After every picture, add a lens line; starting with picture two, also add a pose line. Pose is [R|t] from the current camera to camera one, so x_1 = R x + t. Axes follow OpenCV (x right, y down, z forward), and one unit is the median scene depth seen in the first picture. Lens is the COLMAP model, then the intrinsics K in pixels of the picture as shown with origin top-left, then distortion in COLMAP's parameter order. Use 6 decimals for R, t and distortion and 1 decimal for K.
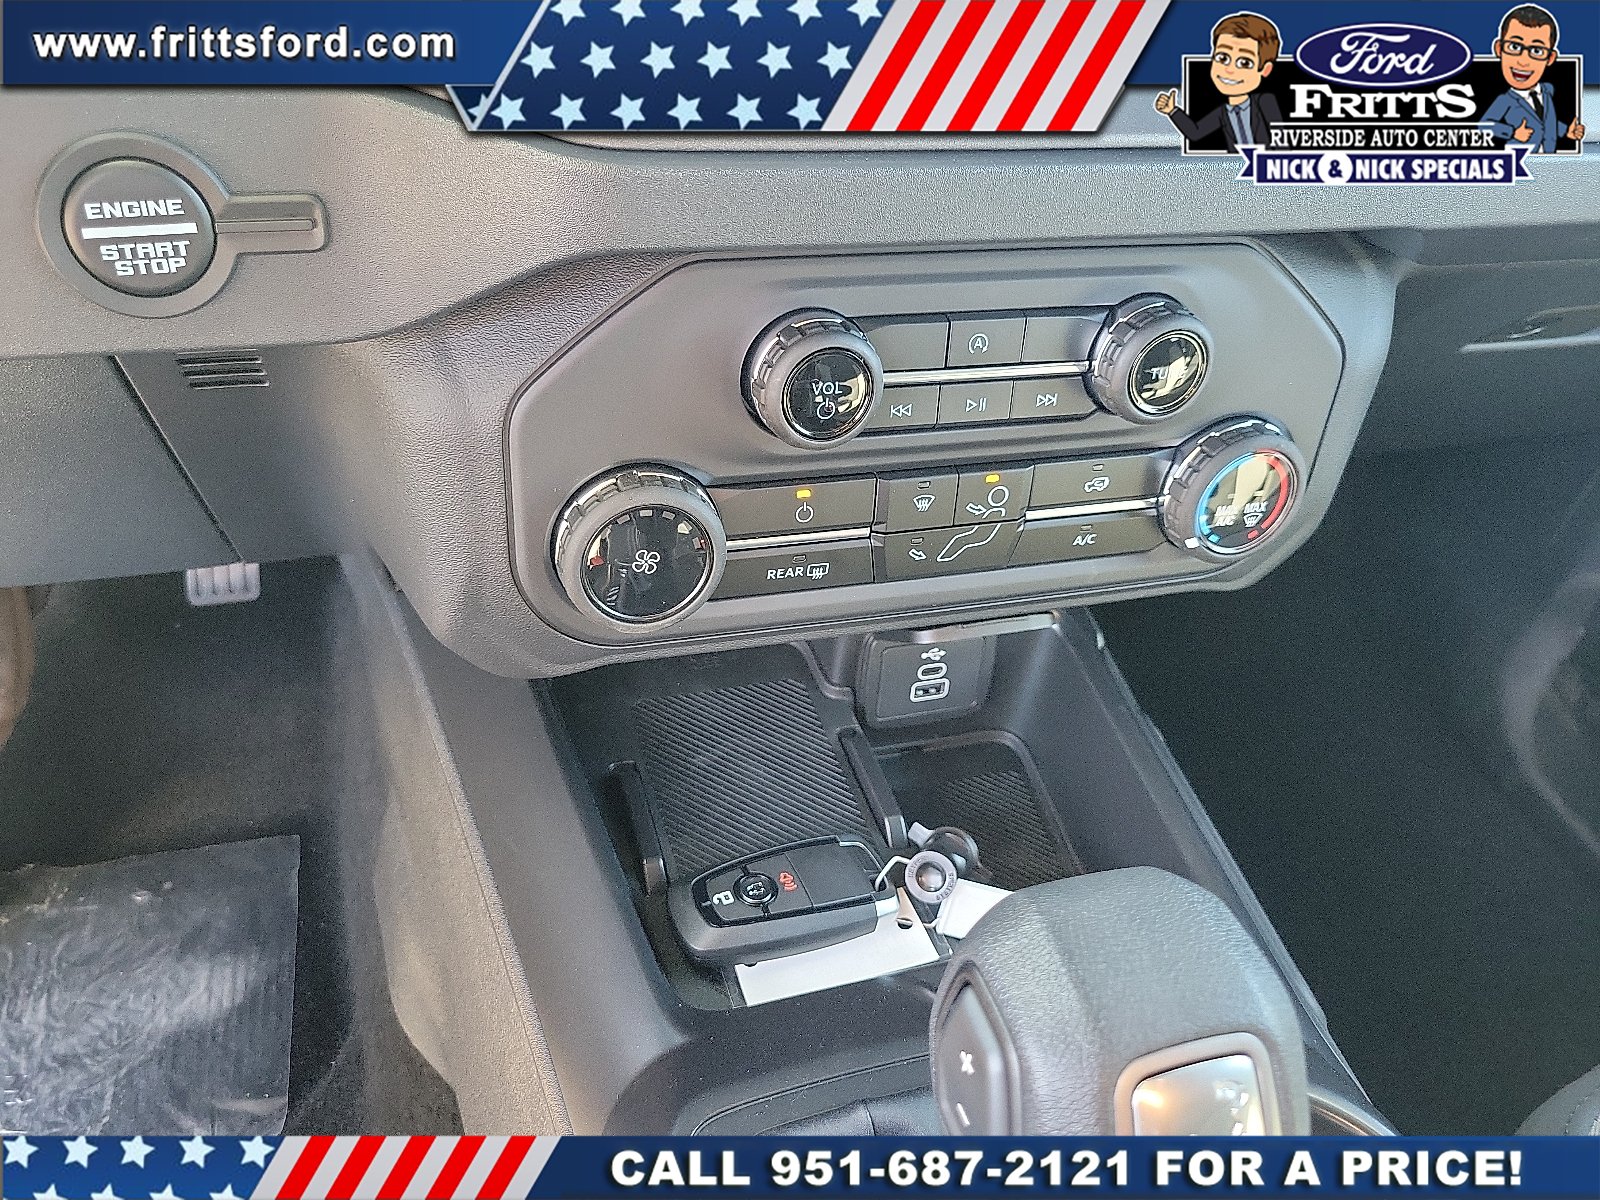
lens RADIAL K [[1210.1, 0, 798.4], [0, 1210.1, 596.1], [0, 0, 1]] dist [0.019325, -0.025249]
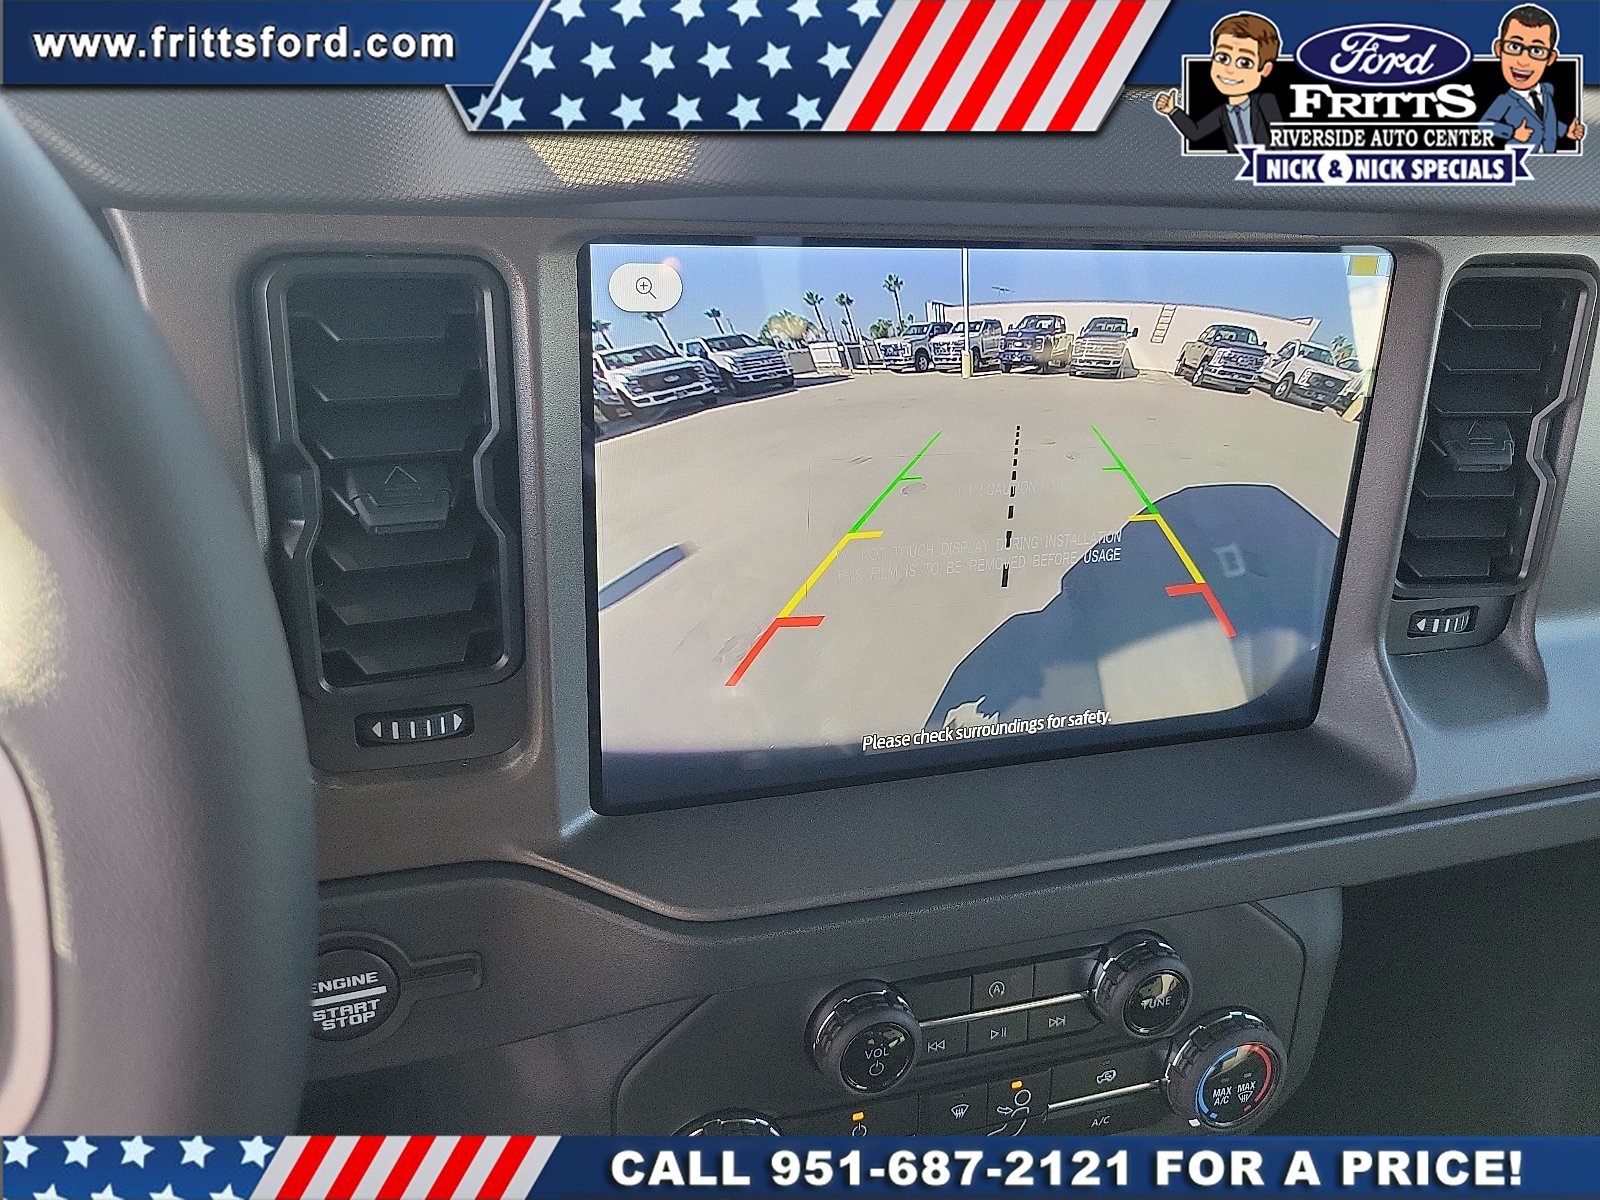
lens RADIAL K [[1210.1, 0, 791.8], [0, 1210.1, 616.6], [0, 0, 1]] dist [0.019325, -0.025249]
pose [[0.999086, -0.042262, -0.006343, -0.041170], [0.039701, 0.972787, -0.228273, -0.375240], [0.015818, 0.227813, 0.973576, -0.334024]]
